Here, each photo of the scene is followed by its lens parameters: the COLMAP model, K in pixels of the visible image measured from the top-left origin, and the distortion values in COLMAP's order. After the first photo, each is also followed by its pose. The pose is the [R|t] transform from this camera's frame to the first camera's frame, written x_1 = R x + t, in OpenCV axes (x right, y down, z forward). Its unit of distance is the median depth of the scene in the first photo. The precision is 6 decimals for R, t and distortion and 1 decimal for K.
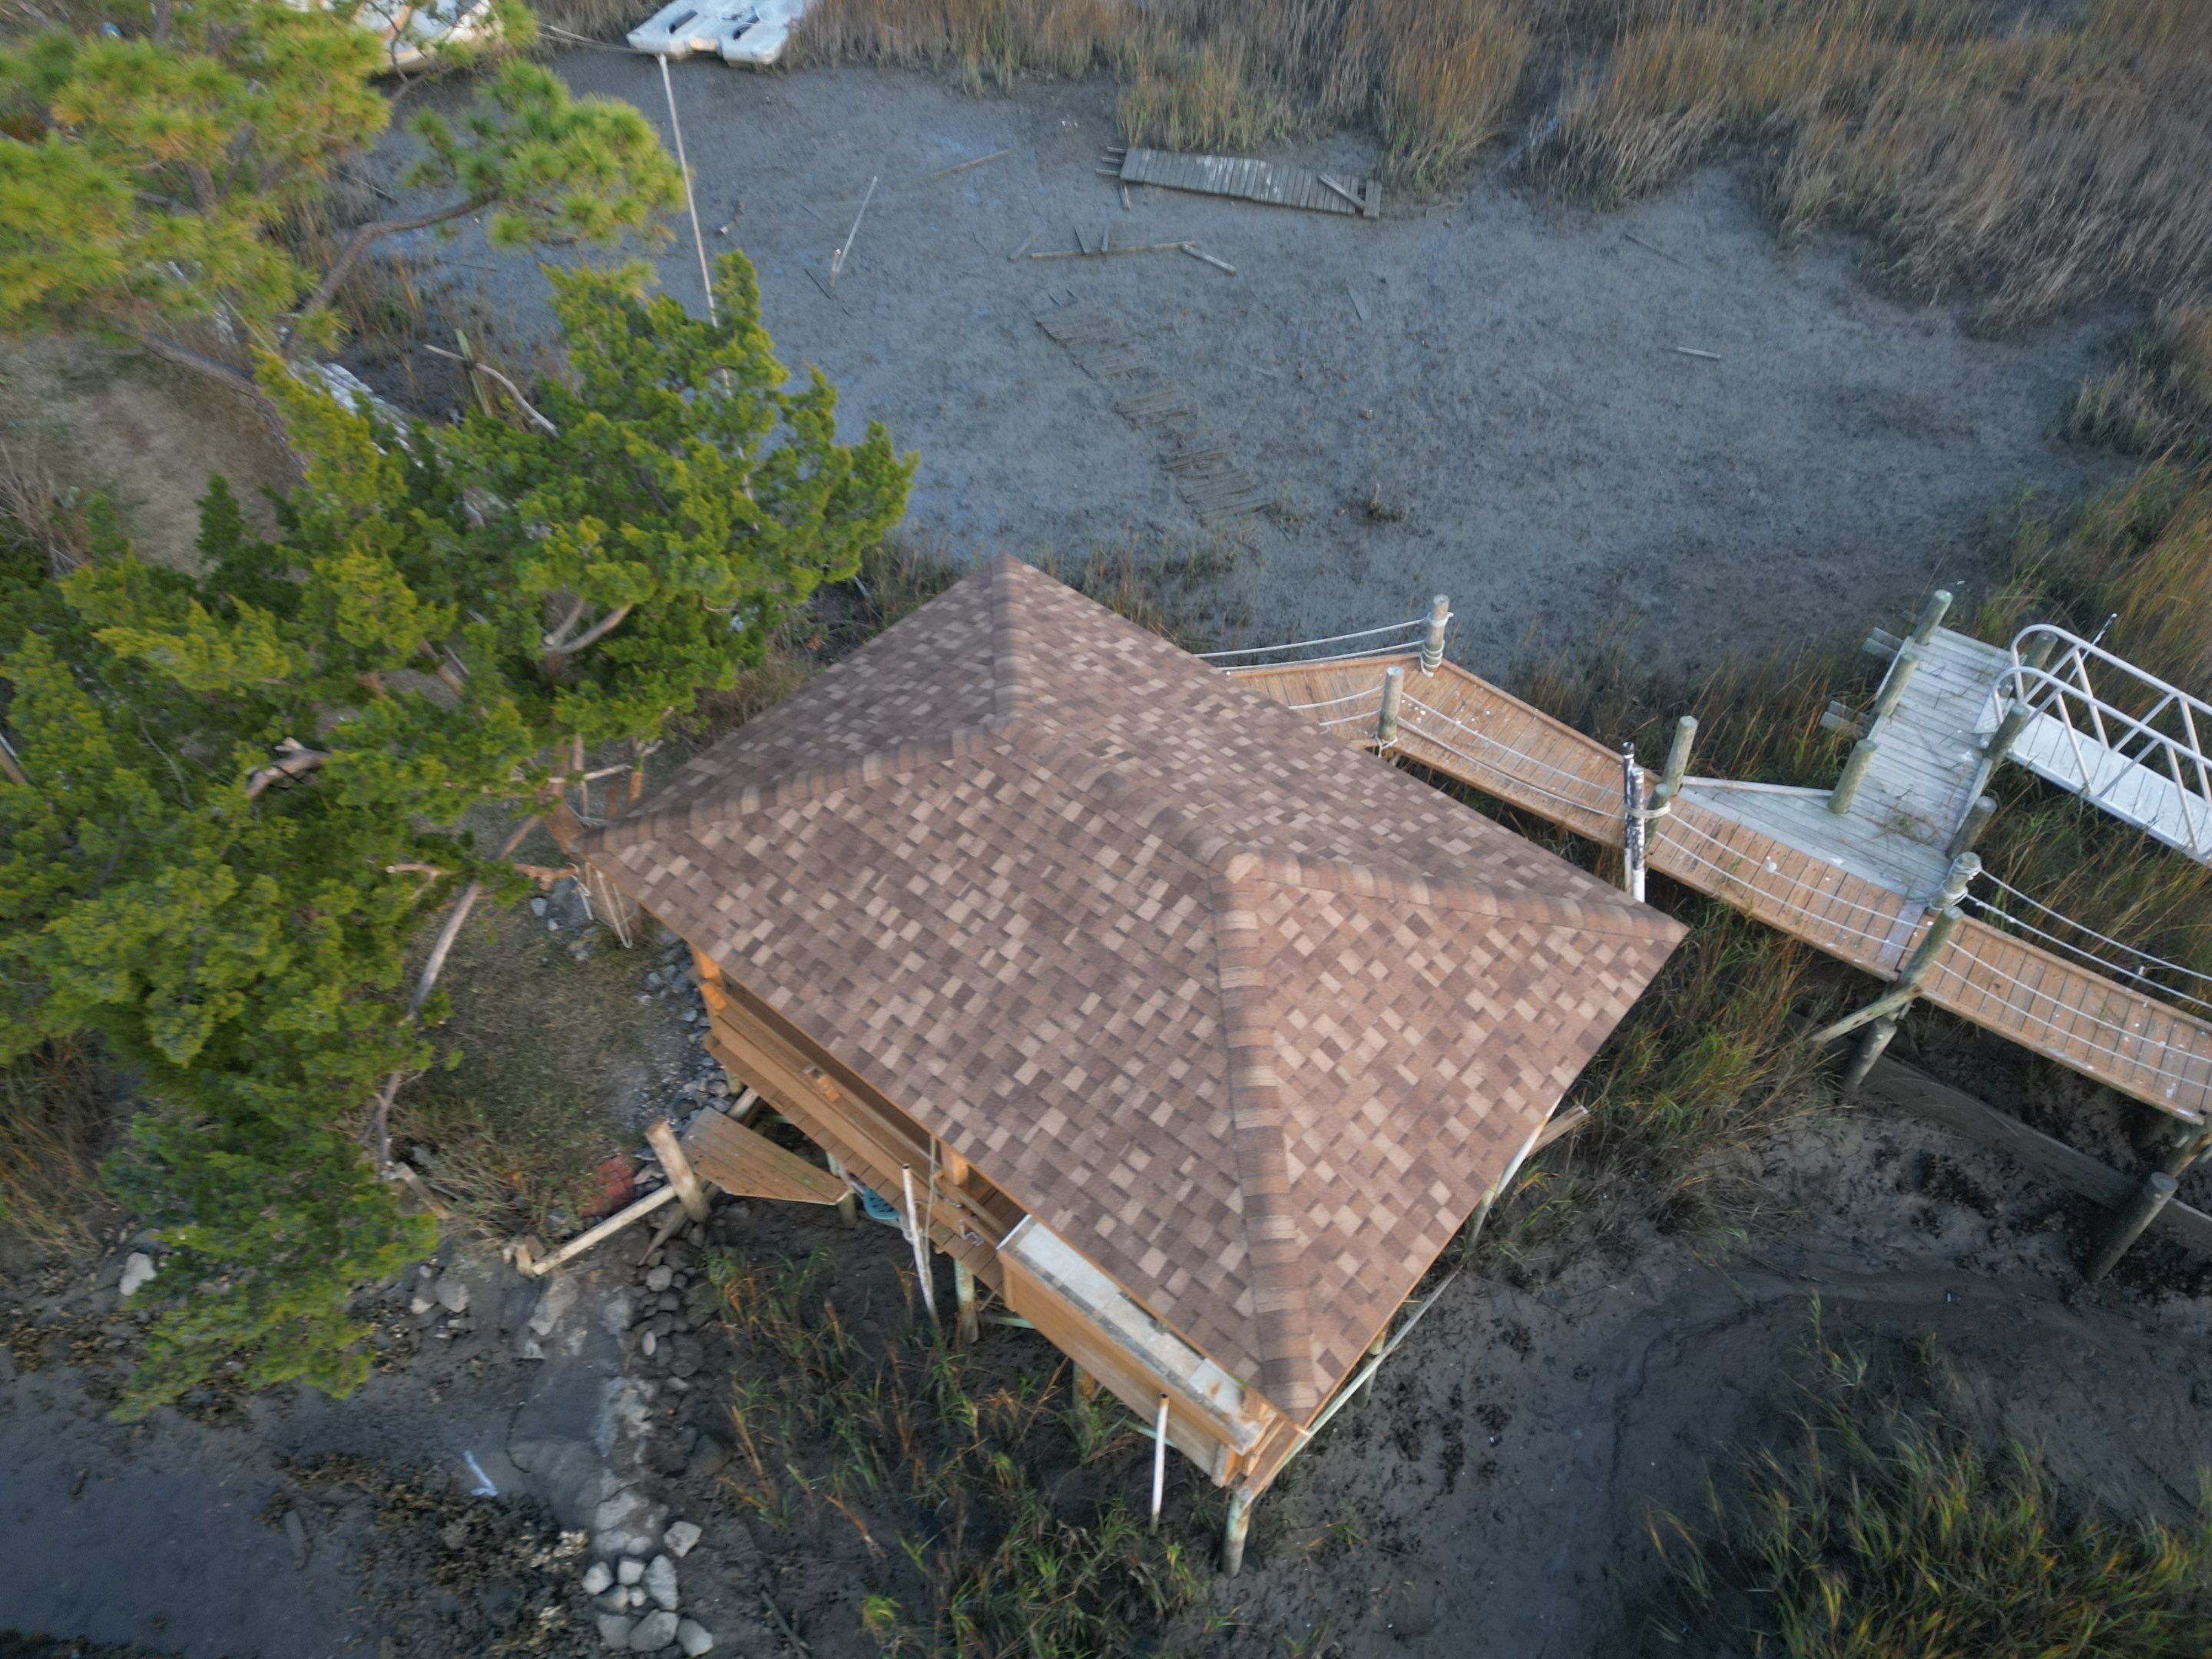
lens RADIAL K [[1539.6, 0, 1105.3], [0, 1539.6, 828.8], [0, 0, 1]] dist [0.082965, -0.080868]
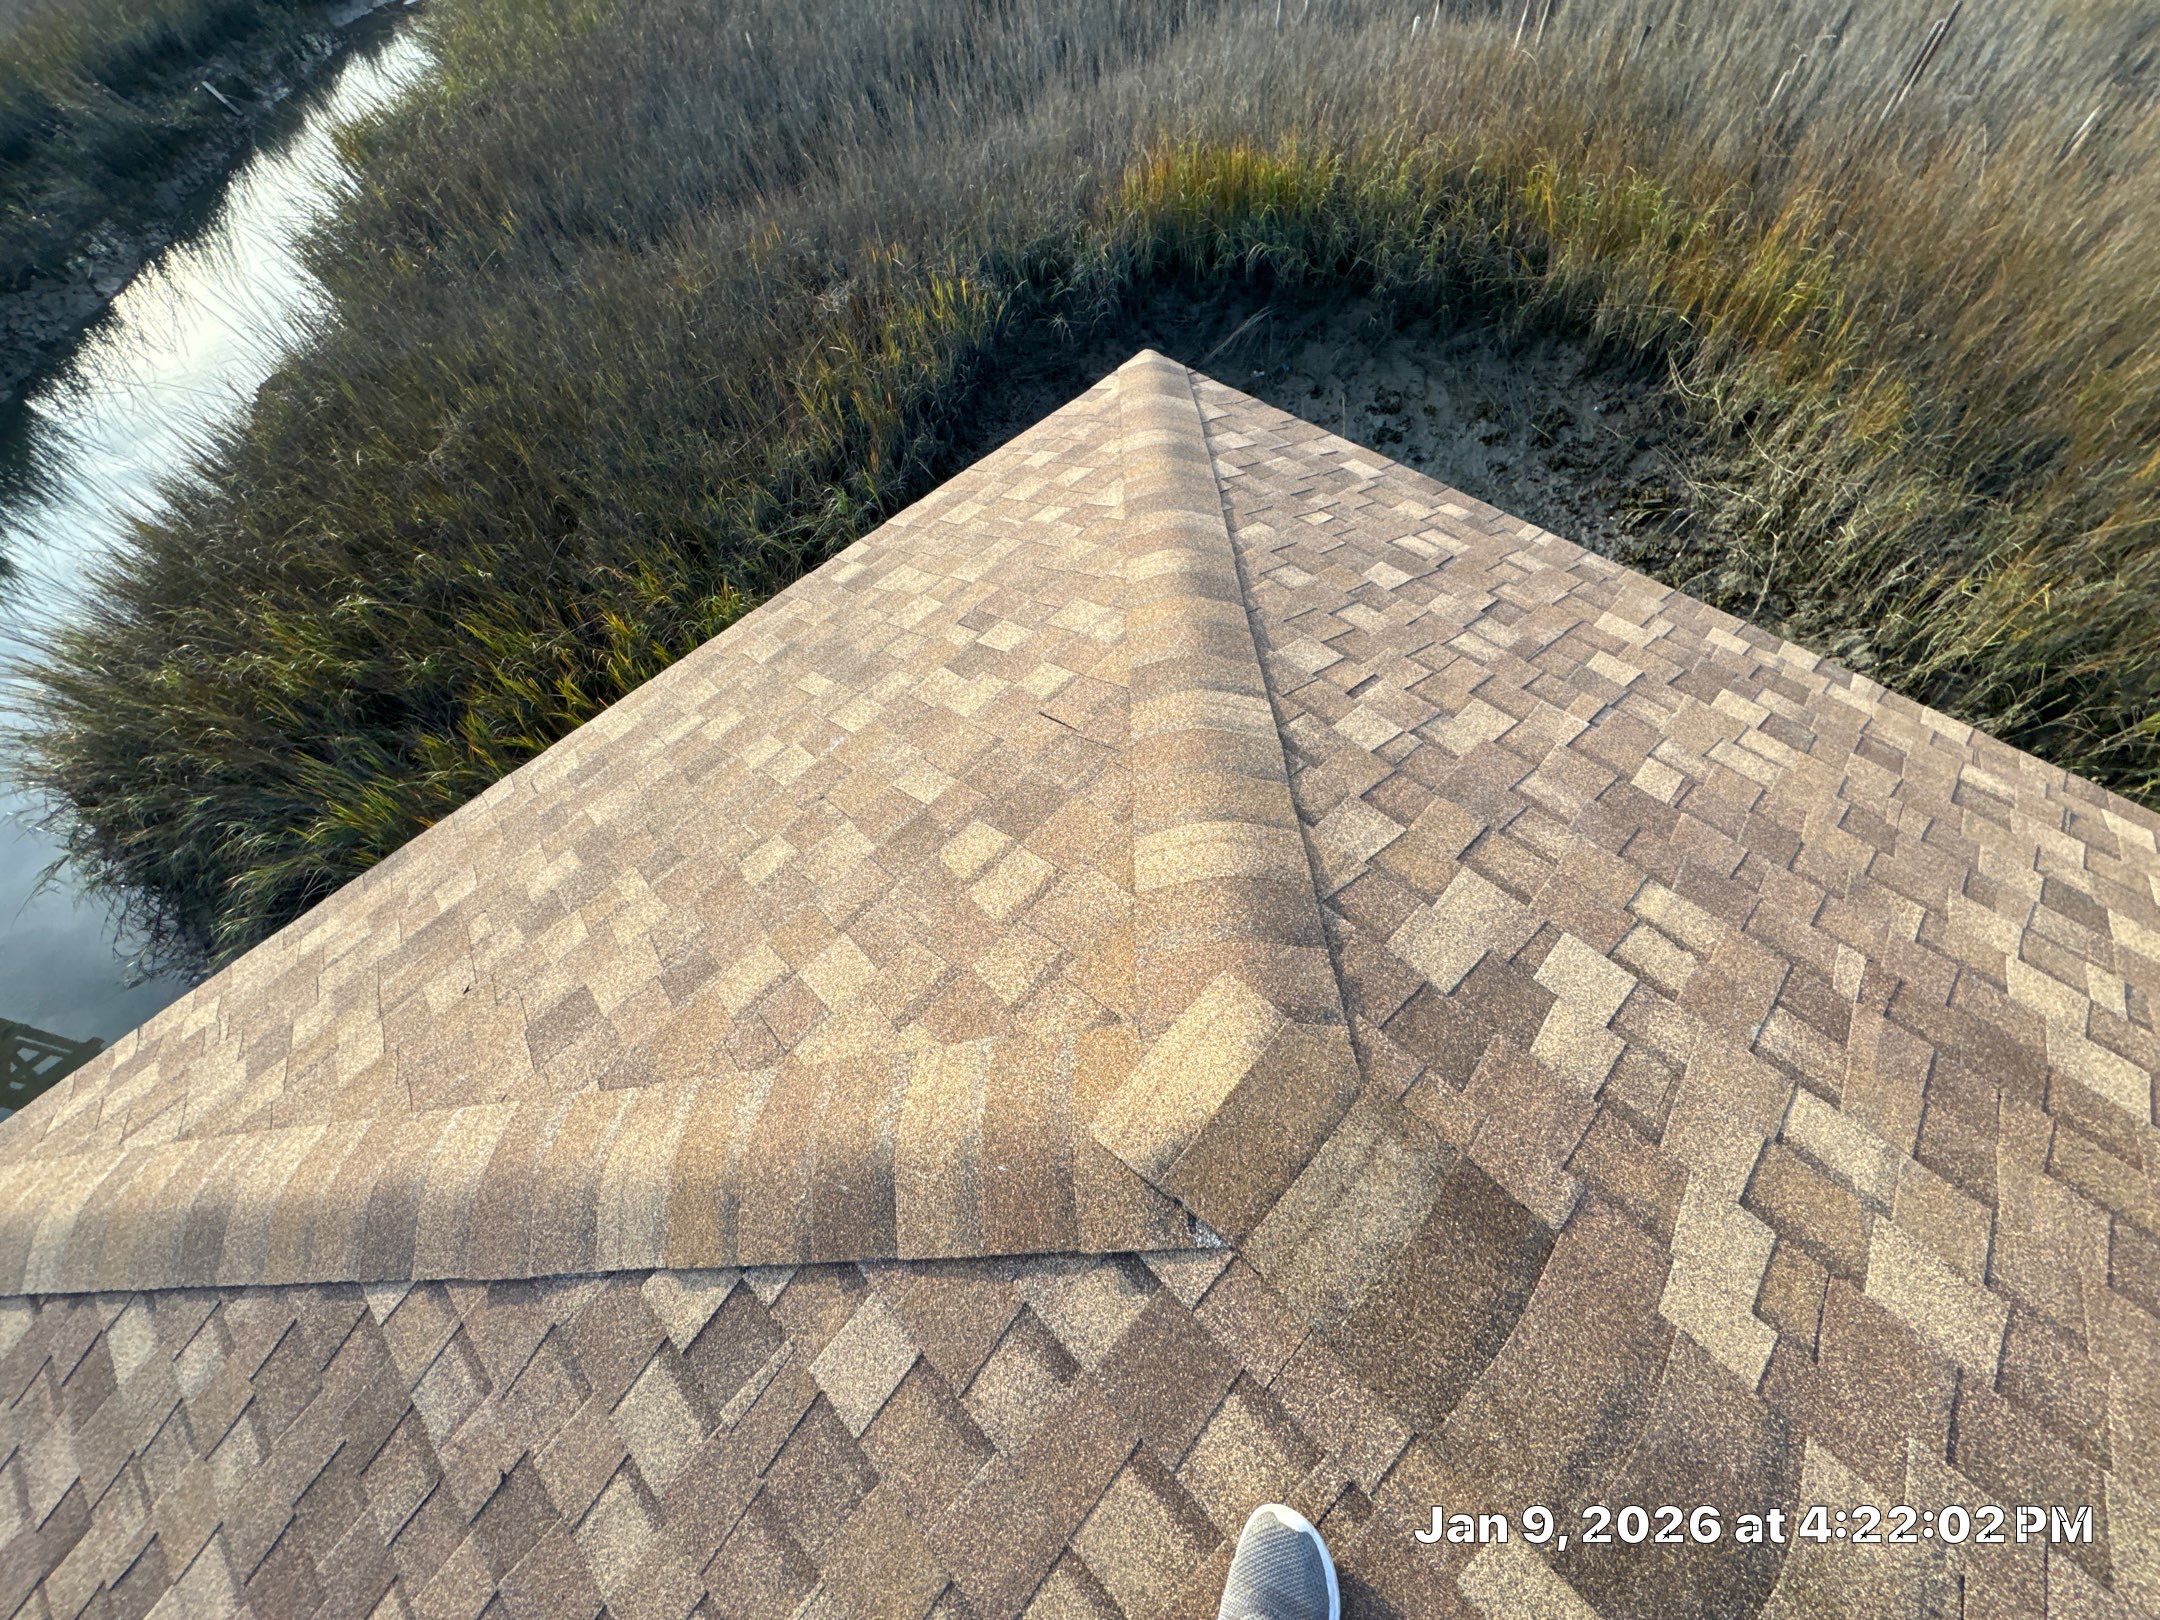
lens RADIAL K [[857.8, 0, 1079.2], [0, 857.8, 806.9], [0, 0, 1]] dist [-0.003979, 0.000071]
pose [[-0.994875, -0.023205, 0.098414, 0.085628], [0.101100, -0.244245, 0.964429, -0.068762], [0.001658, 0.969436, 0.245339, 0.871095]]
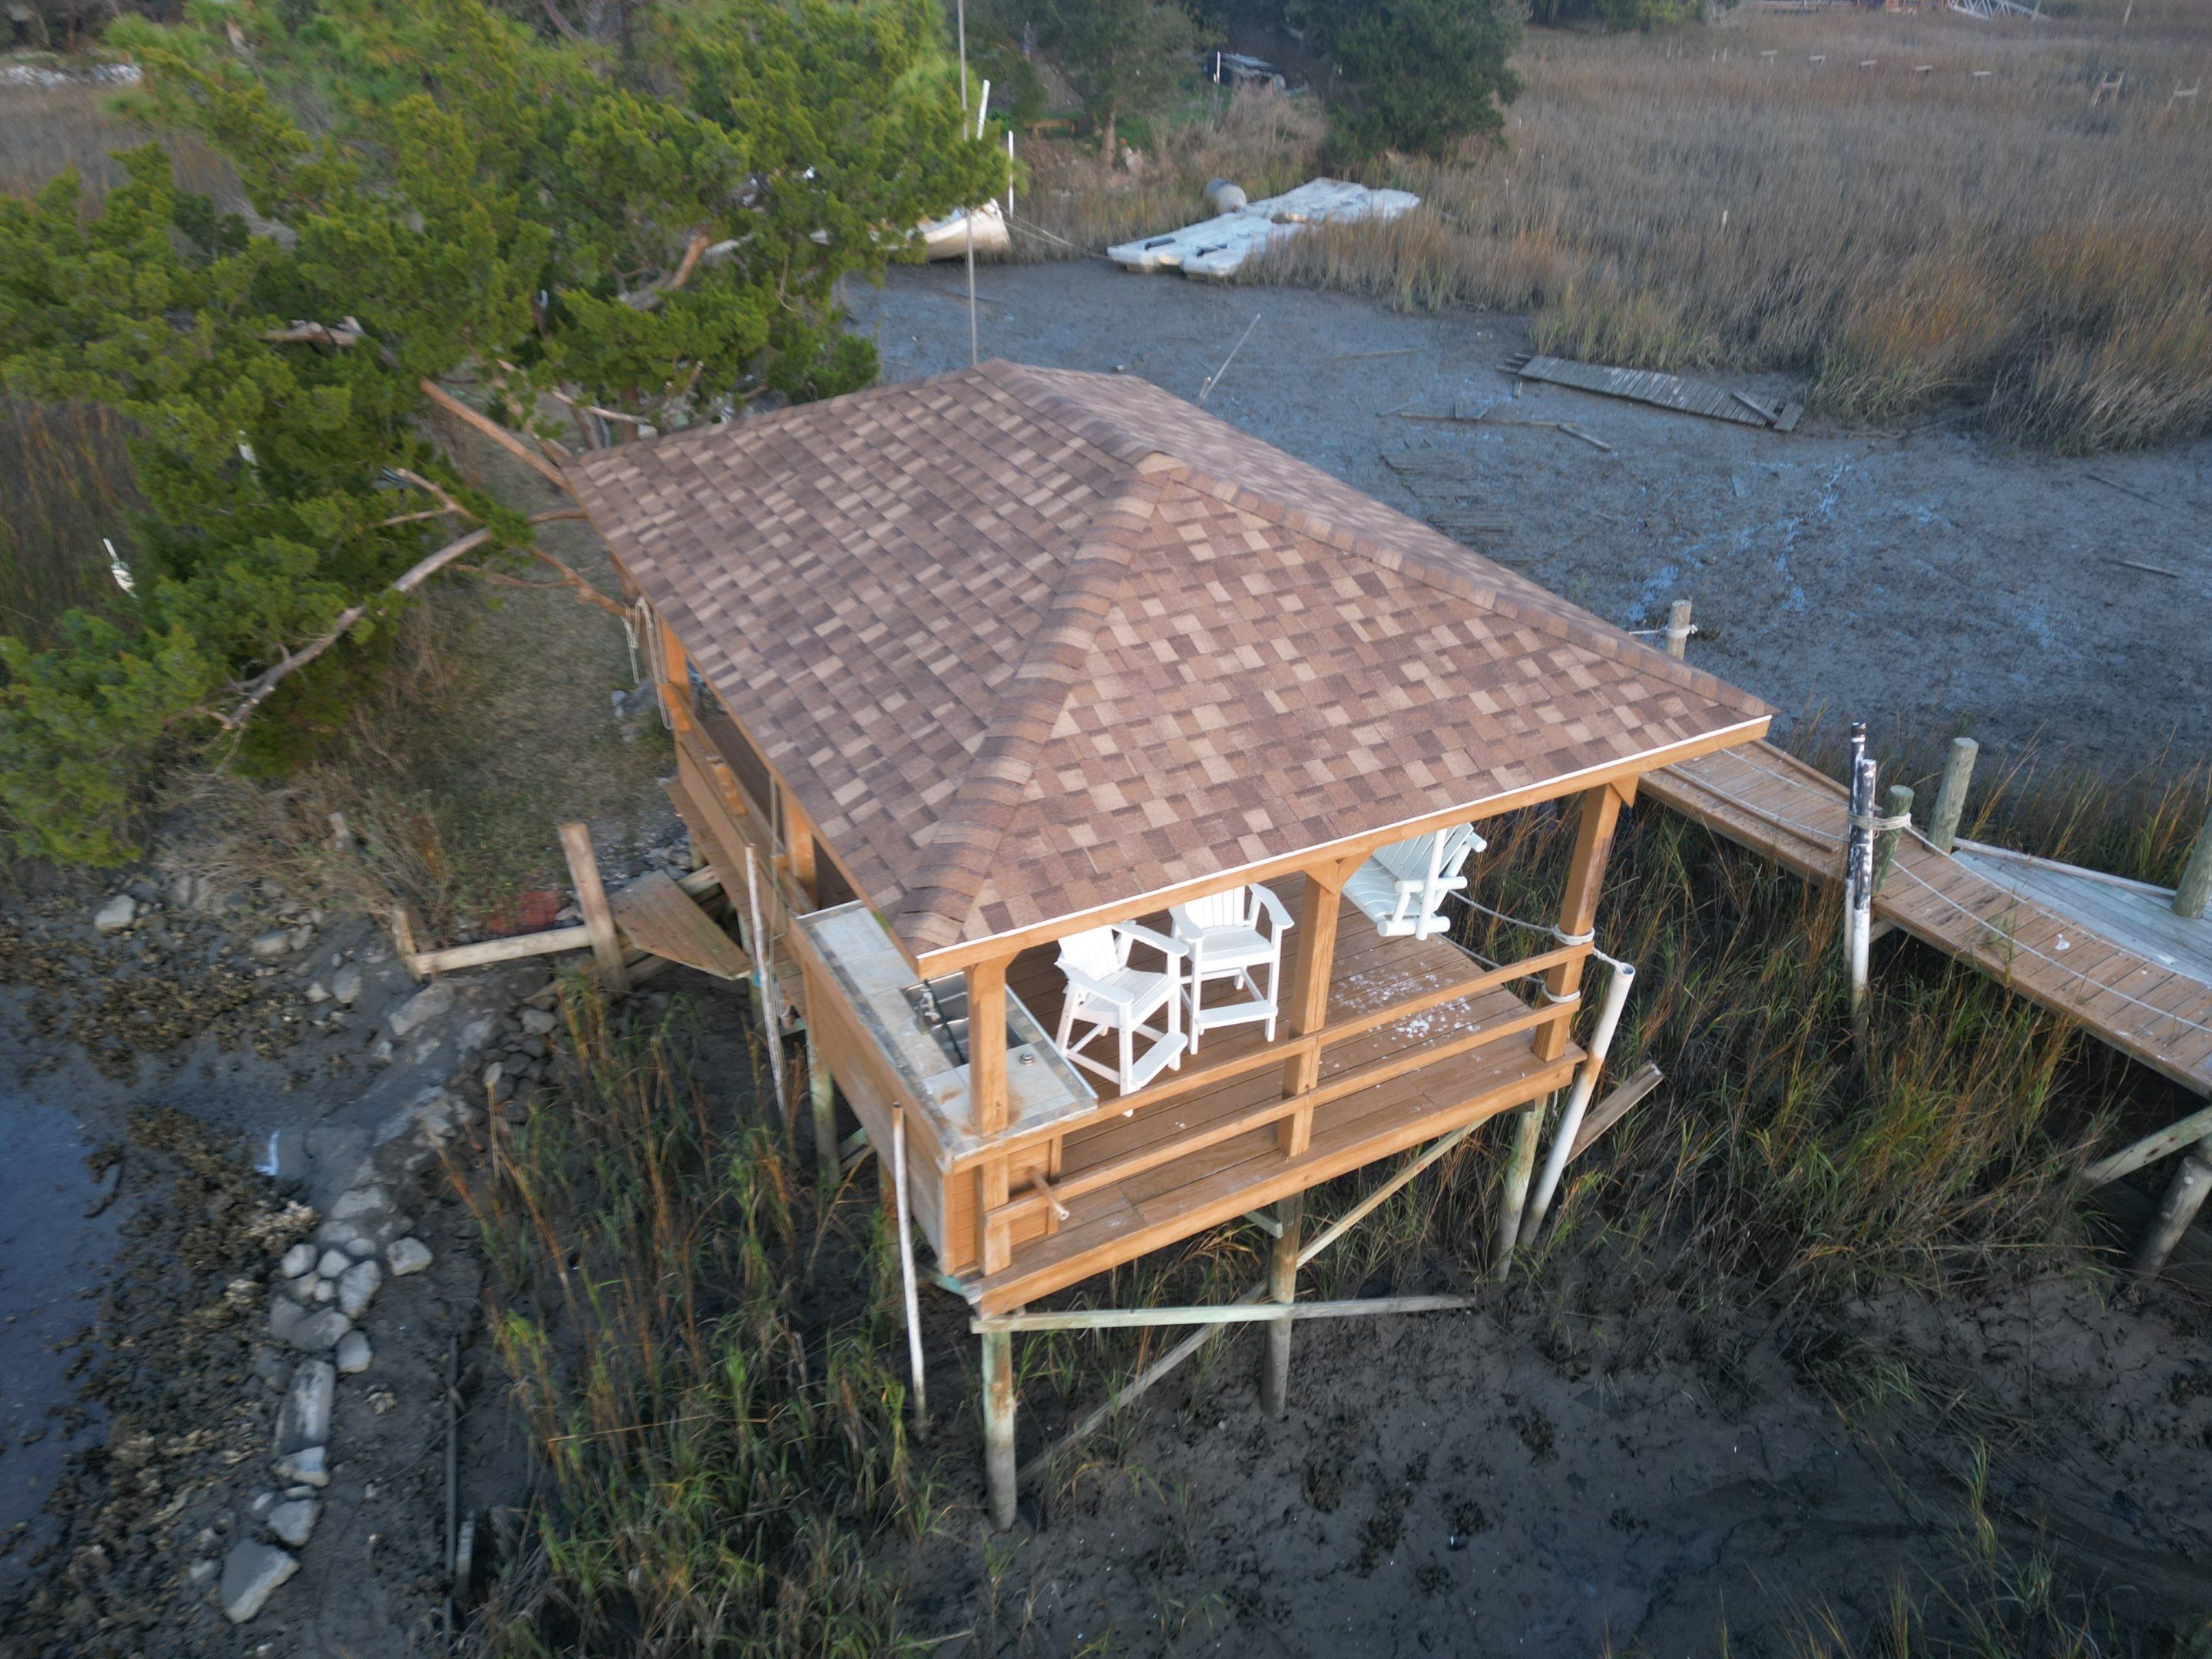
lens RADIAL K [[1539.6, 0, 1106.3], [0, 1539.6, 826.9], [0, 0, 1]] dist [0.082965, -0.080868]
pose [[0.932894, 0.191330, -0.305125, 0.318430], [-0.264576, 0.938893, -0.220180, 0.357219], [0.244353, 0.286134, 0.926509, 0.279087]]
